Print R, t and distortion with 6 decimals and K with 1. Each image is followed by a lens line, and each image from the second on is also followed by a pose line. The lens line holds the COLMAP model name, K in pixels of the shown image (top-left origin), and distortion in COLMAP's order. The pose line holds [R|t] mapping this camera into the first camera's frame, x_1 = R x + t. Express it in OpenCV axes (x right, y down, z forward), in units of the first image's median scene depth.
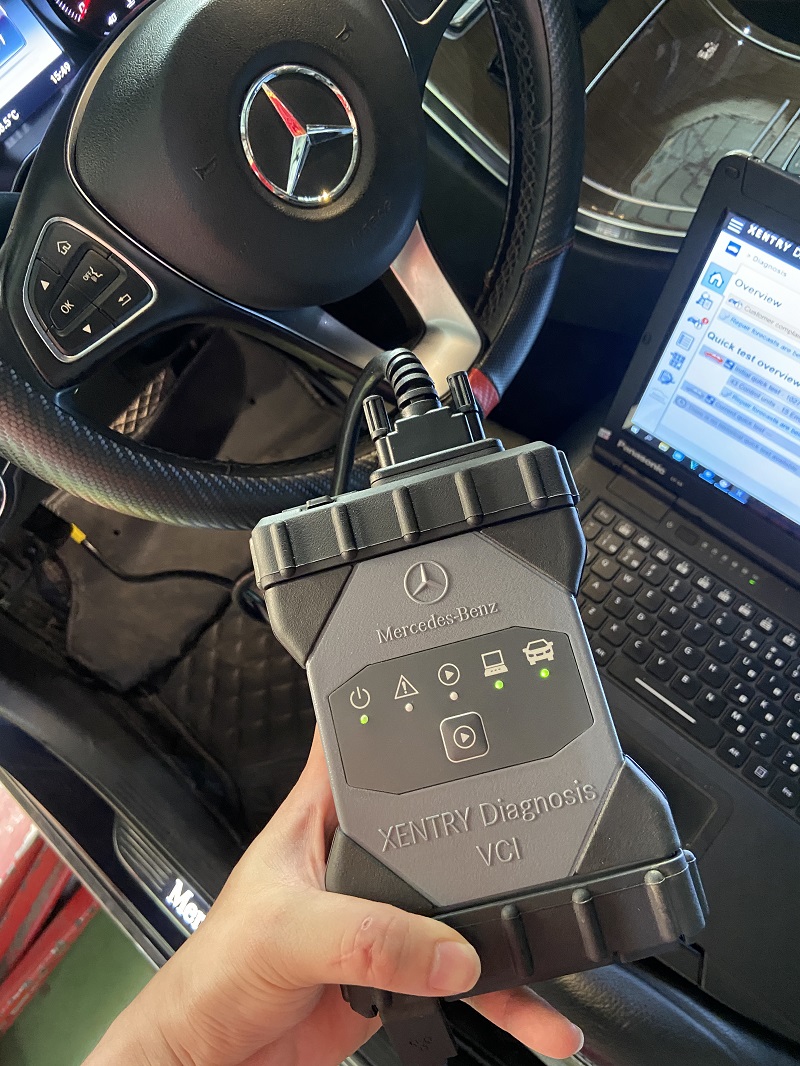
lens RADIAL K [[820.9, 0, 403.3], [0, 820.9, 522.9], [0, 0, 1]] dist [0.075804, -0.050515]
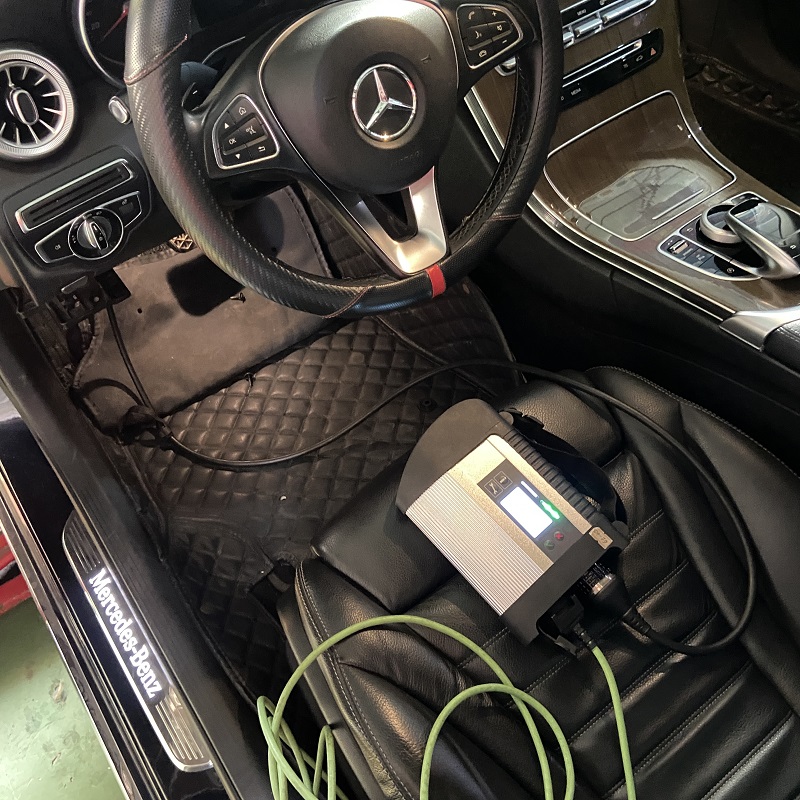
lens RADIAL K [[880.9, 0, 396.3], [0, 880.9, 402.7], [0, 0, 1]] dist [0.119818, 0.000000]
pose [[0.936141, 0.351580, 0.005562, 0.116478], [-0.349354, 0.931777, -0.098706, 0.317094], [-0.039885, 0.090460, 0.995101, -0.845455]]
